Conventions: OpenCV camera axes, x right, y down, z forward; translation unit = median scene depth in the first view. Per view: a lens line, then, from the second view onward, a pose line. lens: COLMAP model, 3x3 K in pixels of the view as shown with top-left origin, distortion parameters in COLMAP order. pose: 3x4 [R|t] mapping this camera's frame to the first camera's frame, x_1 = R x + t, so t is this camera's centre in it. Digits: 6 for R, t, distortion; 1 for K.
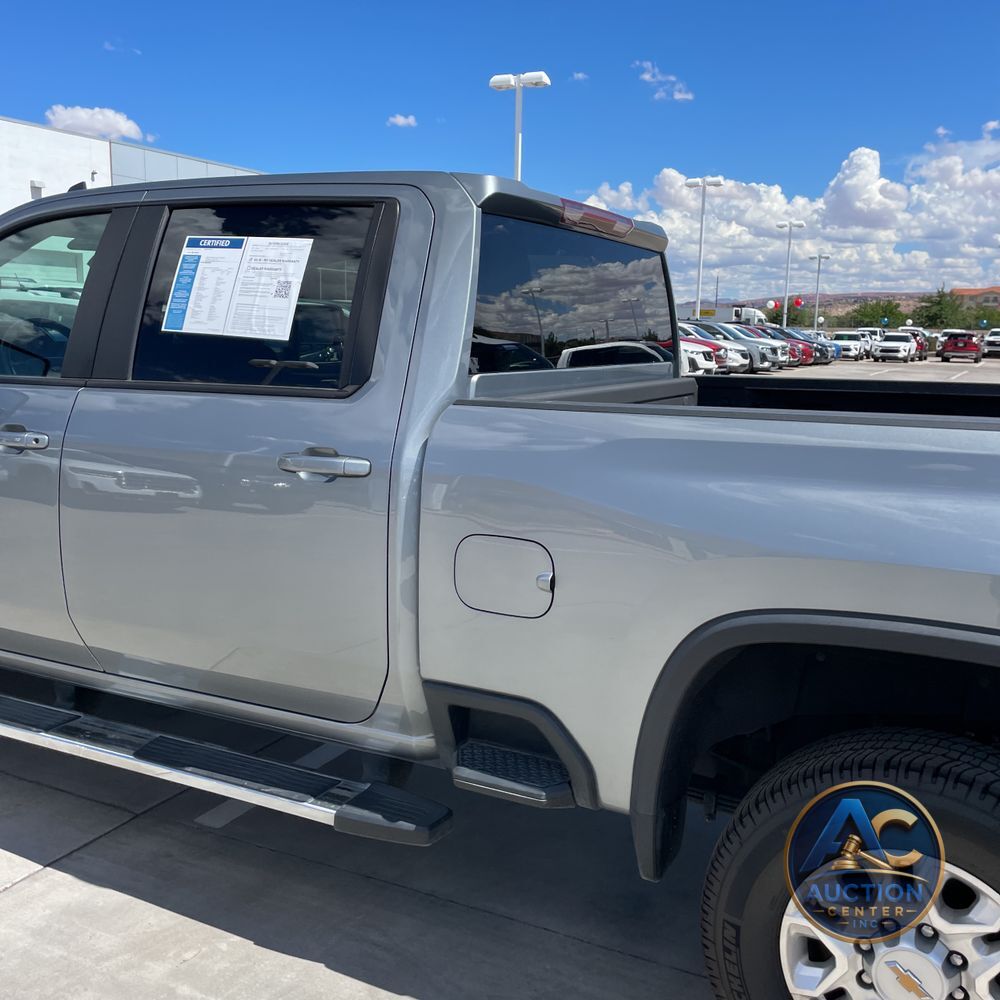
lens RADIAL K [[1012.3, 0, 512.0], [0, 1012.3, 513.7], [0, 0, 1]] dist [0.035021, 0.000000]
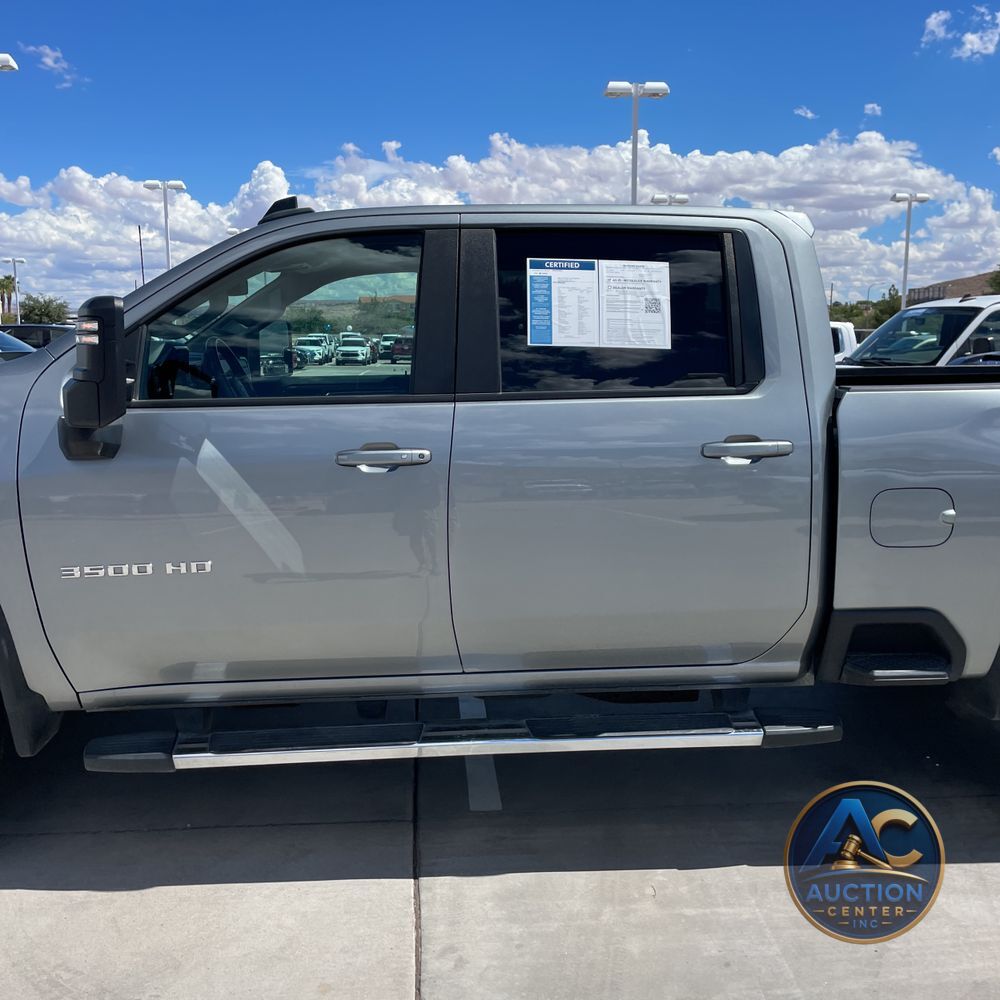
lens RADIAL K [[1012.3, 0, 499.4], [0, 1012.3, 509.4], [0, 0, 1]] dist [0.035021, 0.000000]
pose [[0.860084, -0.105409, 0.499145, -0.950234], [0.110278, 0.993703, 0.019827, -0.030270], [-0.498091, 0.037991, 0.866292, 0.084663]]
